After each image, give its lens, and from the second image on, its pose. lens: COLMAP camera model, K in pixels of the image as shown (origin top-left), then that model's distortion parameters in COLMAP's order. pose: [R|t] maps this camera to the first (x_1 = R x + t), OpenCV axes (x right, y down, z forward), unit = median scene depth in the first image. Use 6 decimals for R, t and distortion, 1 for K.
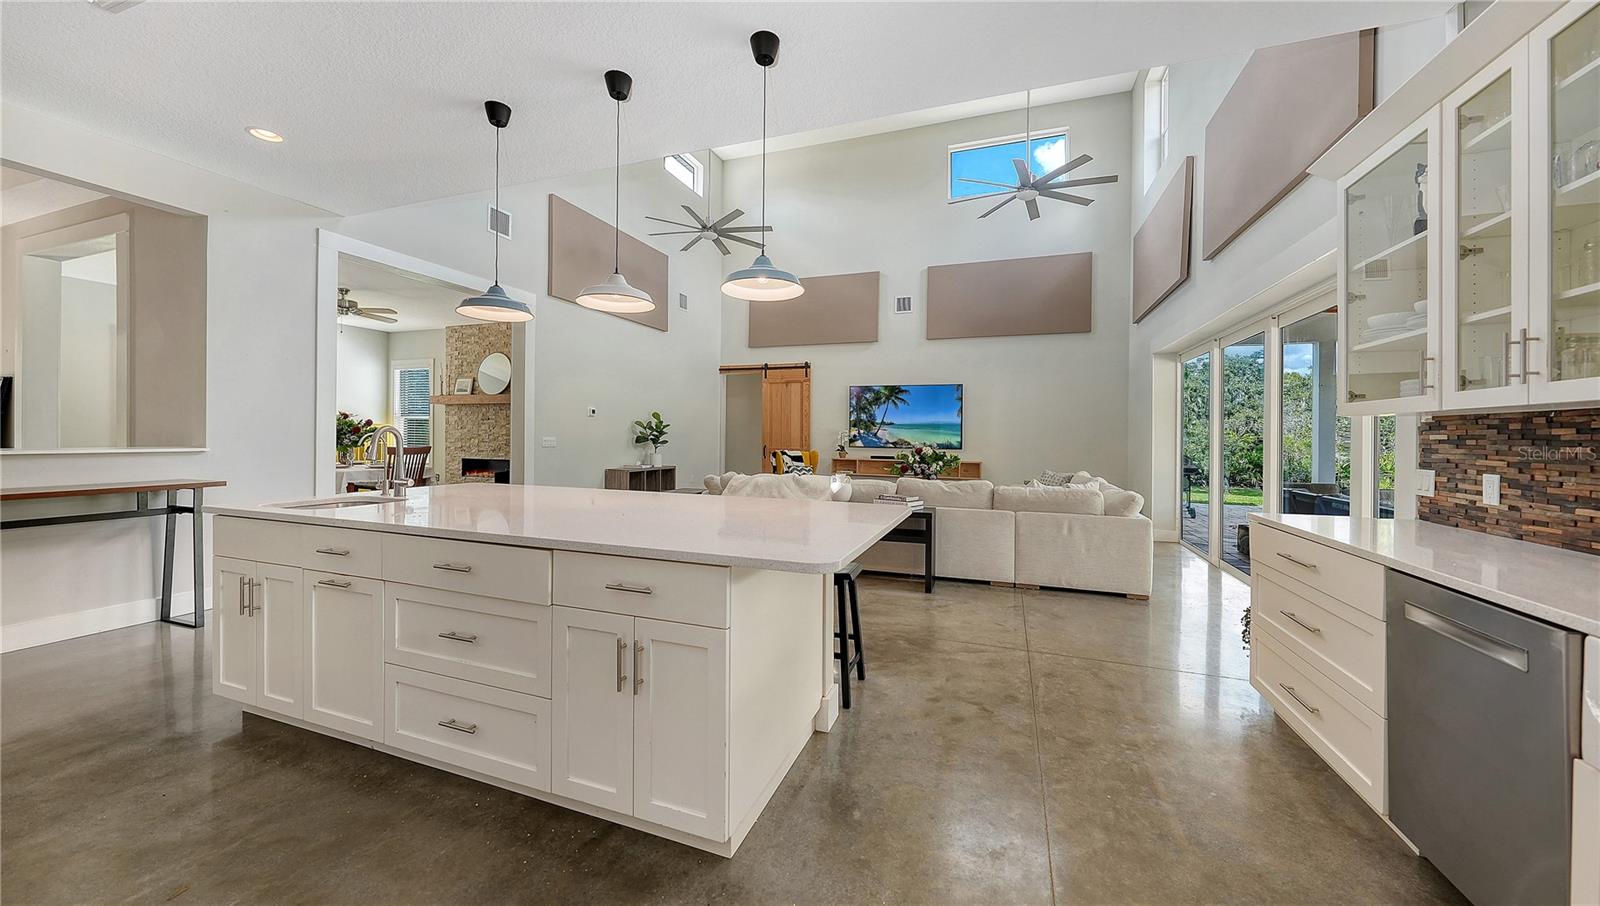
lens RADIAL K [[558.4, 0, 810.1], [0, 558.4, 441.2], [0, 0, 1]] dist [-0.009597, -0.000946]
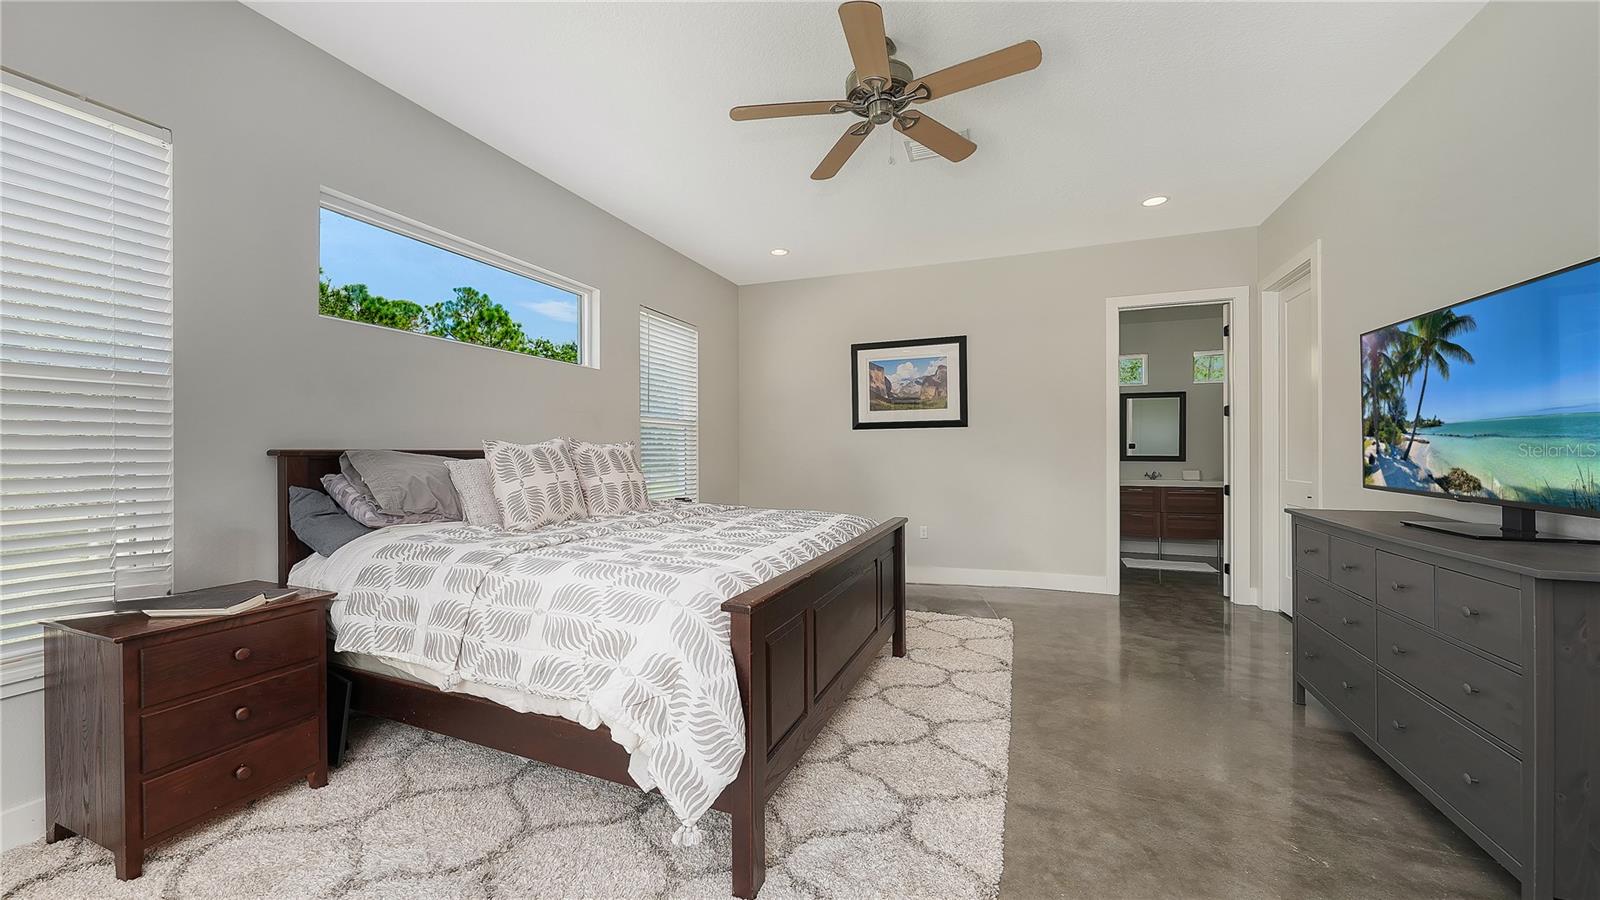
lens RADIAL K [[585.6, 0, 797.9], [0, 585.6, 435.0], [0, 0, 1]] dist [-0.002016, -0.000075]
pose [[-0.047341, -0.034708, -0.998276, 0.565052], [-0.006168, 0.999387, -0.034454, -0.010087], [0.998860, 0.004526, -0.047526, 0.678896]]
